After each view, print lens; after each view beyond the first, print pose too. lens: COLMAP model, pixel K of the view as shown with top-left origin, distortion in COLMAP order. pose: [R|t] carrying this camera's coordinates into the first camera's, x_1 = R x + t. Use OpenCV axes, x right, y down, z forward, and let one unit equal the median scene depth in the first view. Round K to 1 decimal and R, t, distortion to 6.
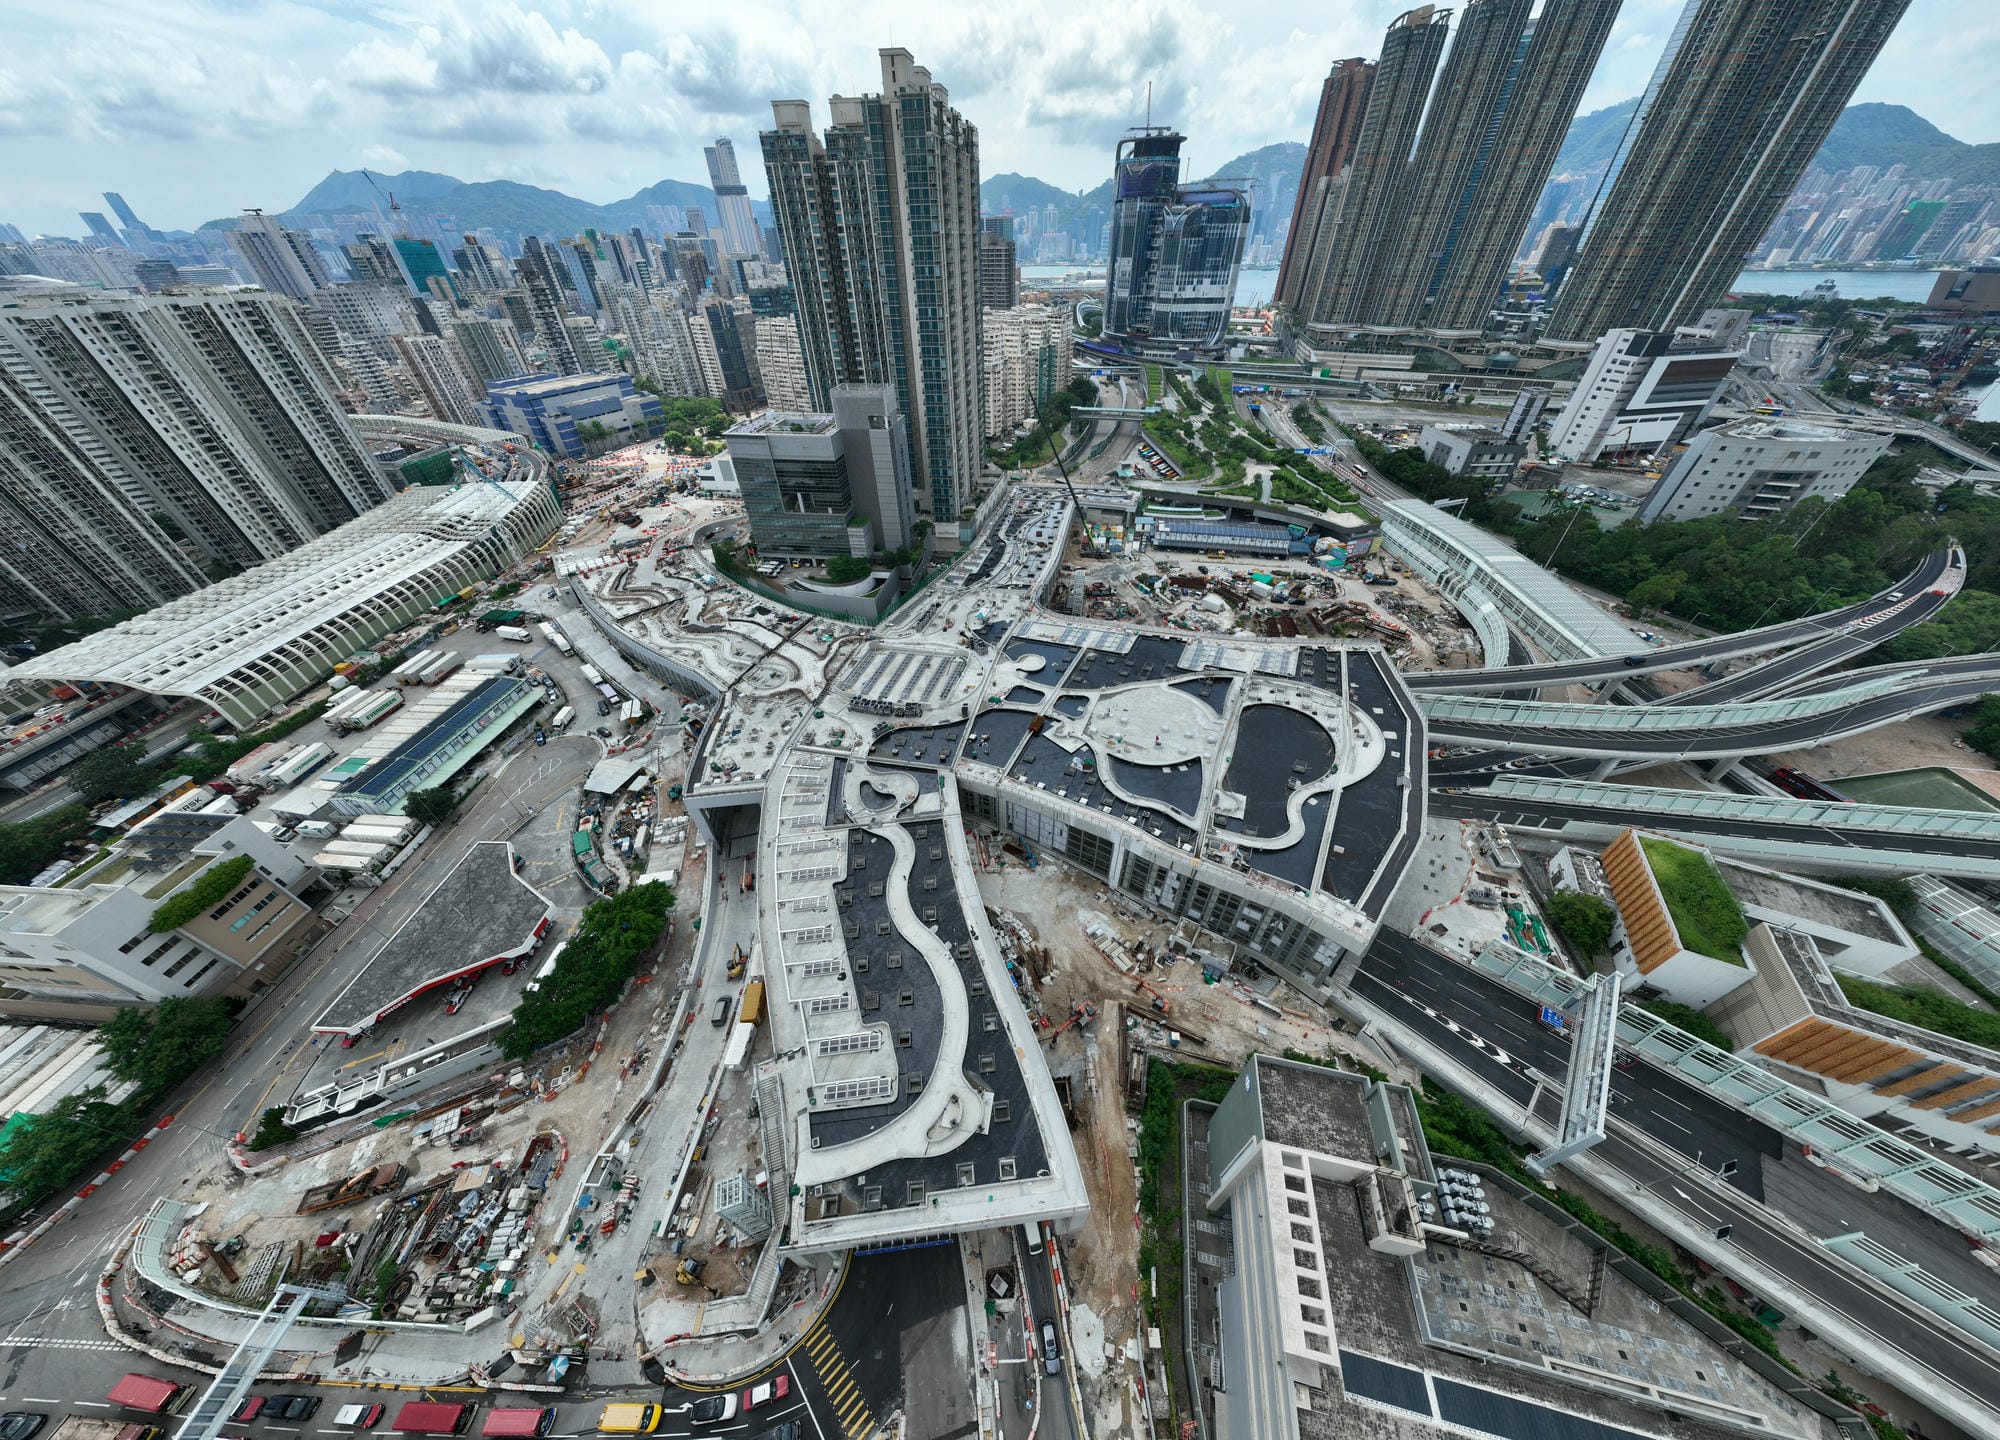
lens RADIAL K [[578.2, 0, 1000.7], [0, 578.2, 728.9], [0, 0, 1]] dist [0.000791, -0.000064]
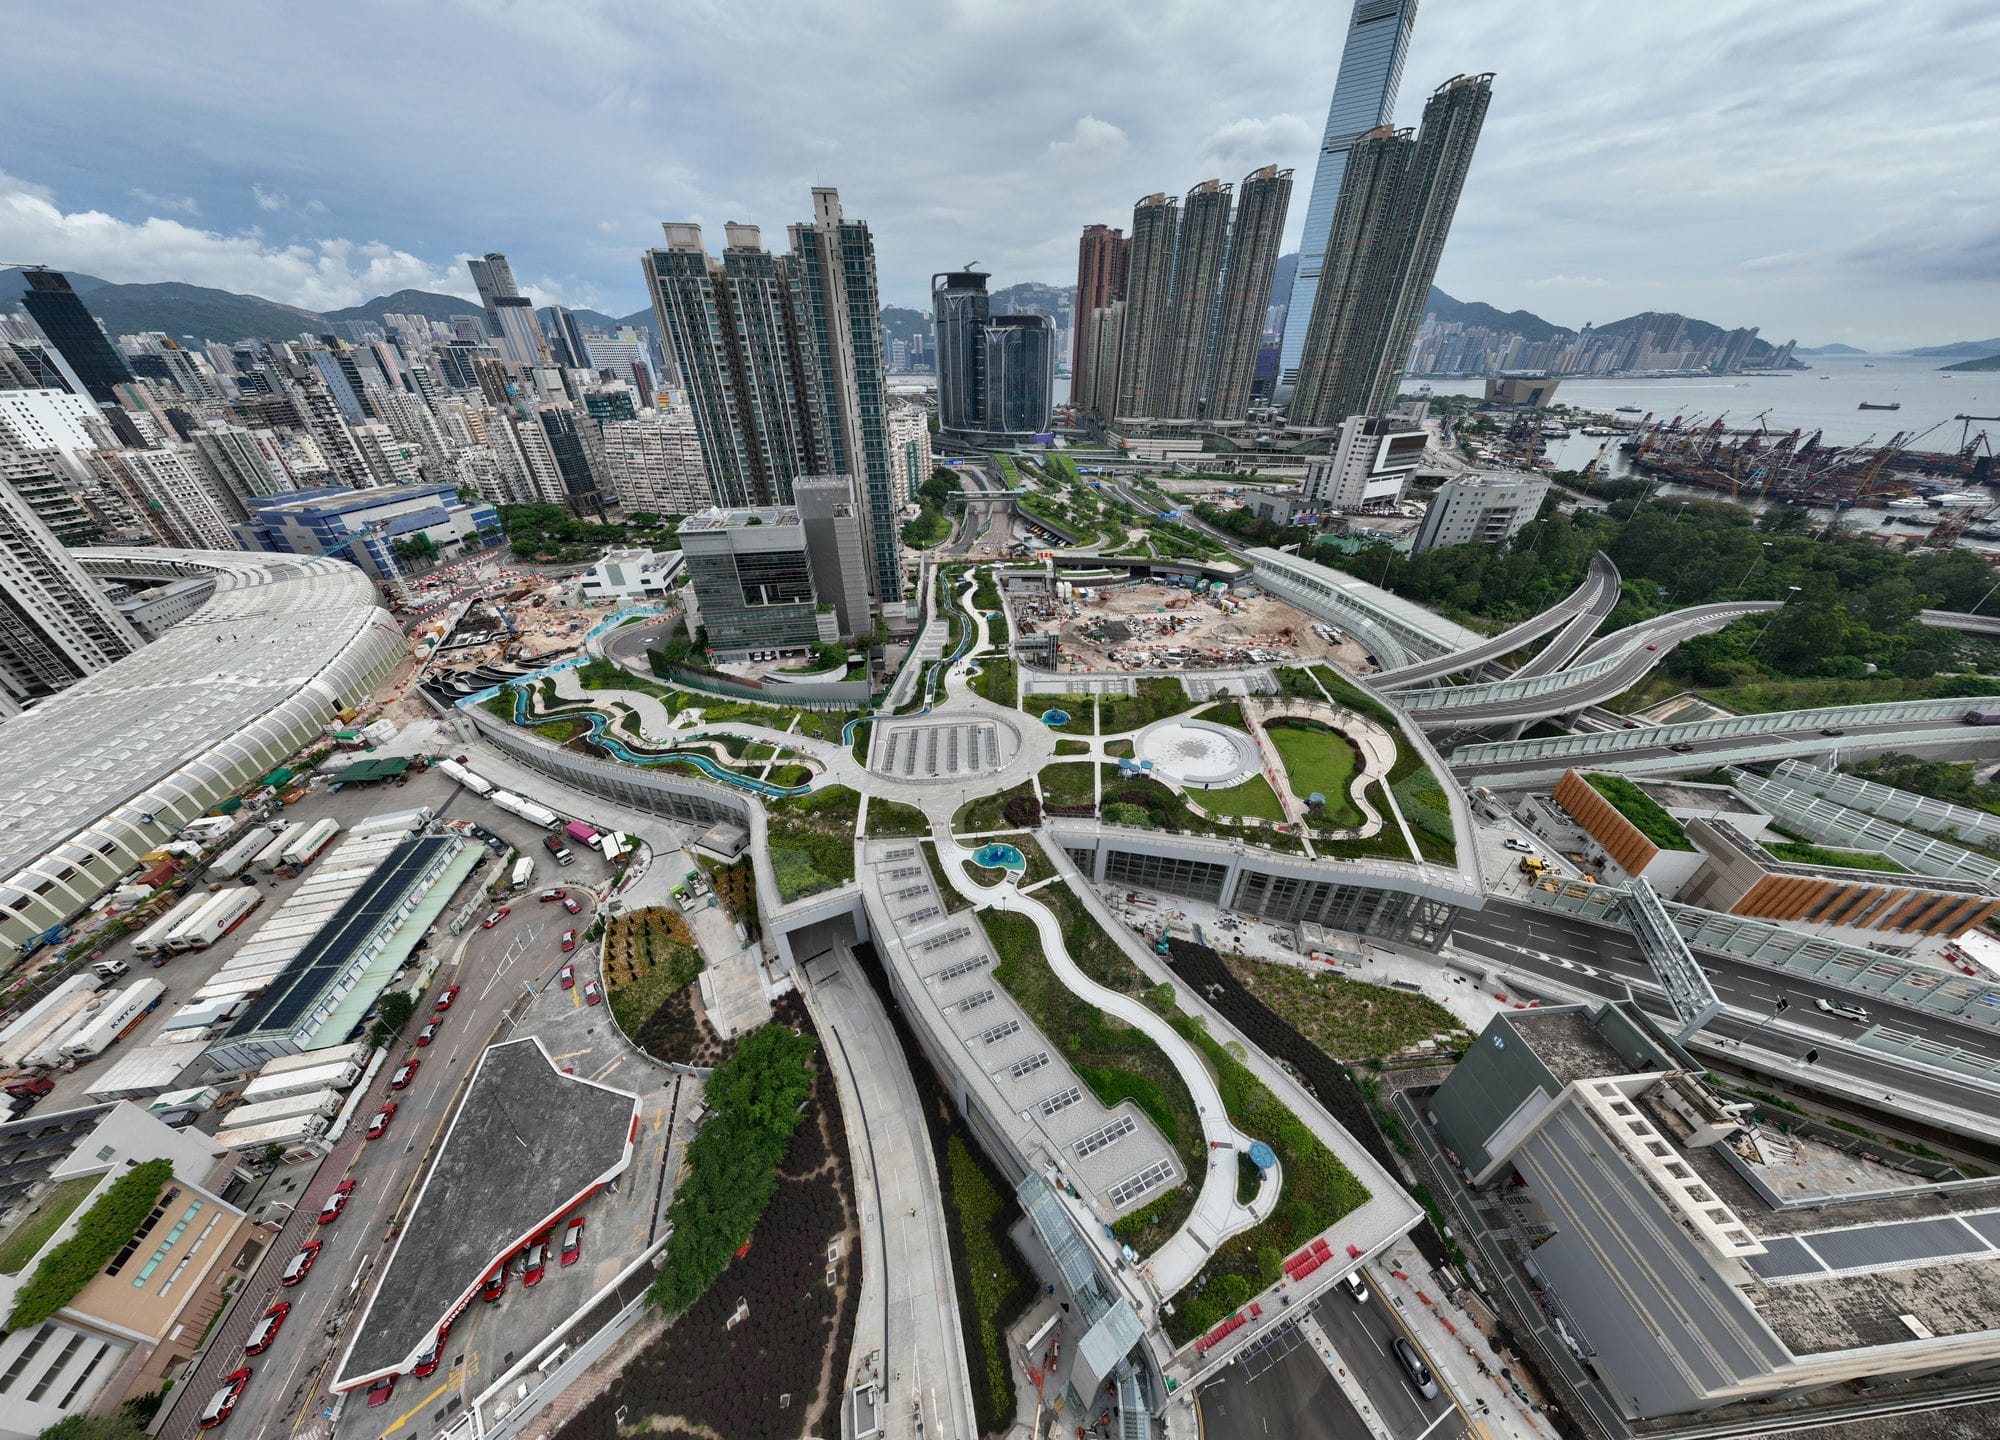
lens RADIAL K [[575.1, 0, 1000.0], [0, 575.1, 720.0], [0, 0, 1]] dist [0.001298, 0.000034]
pose [[0.955941, -0.149902, 0.252400, -0.206557], [0.182653, 0.976818, -0.111645, -0.010419], [-0.229813, 0.152828, 0.961161, 0.024143]]
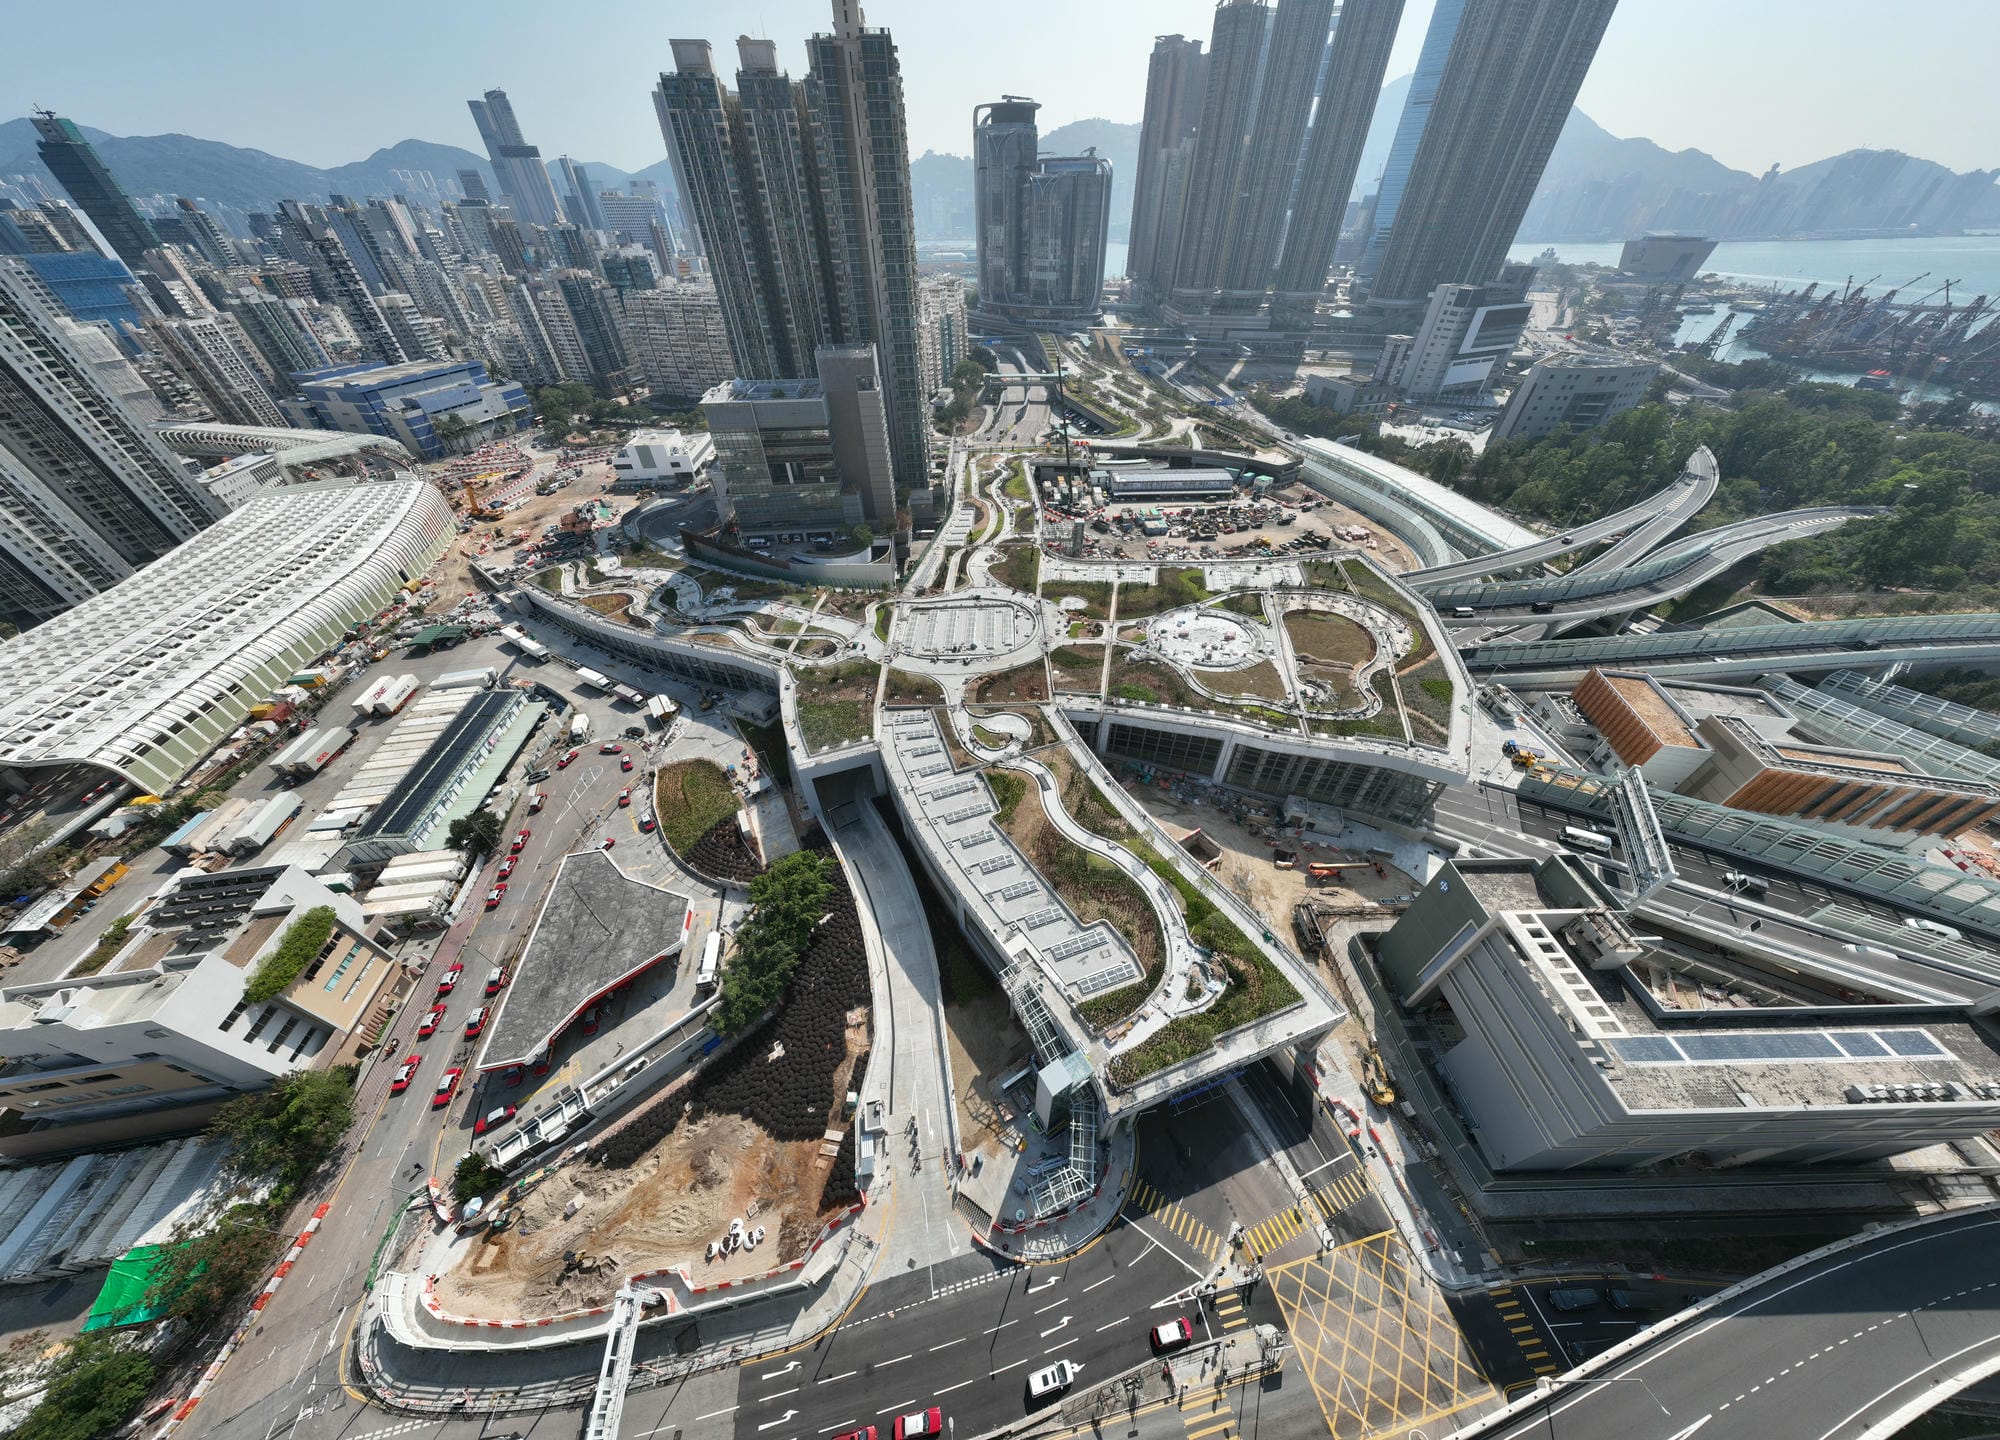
lens RADIAL K [[578.2, 0, 1000.7], [0, 578.2, 728.9], [0, 0, 1]] dist [0.000791, -0.000064]
pose [[0.973655, -0.149001, 0.172609, -0.197894], [0.144730, 0.988774, 0.037143, 0.034455], [-0.176206, -0.011183, 0.984290, -0.005465]]
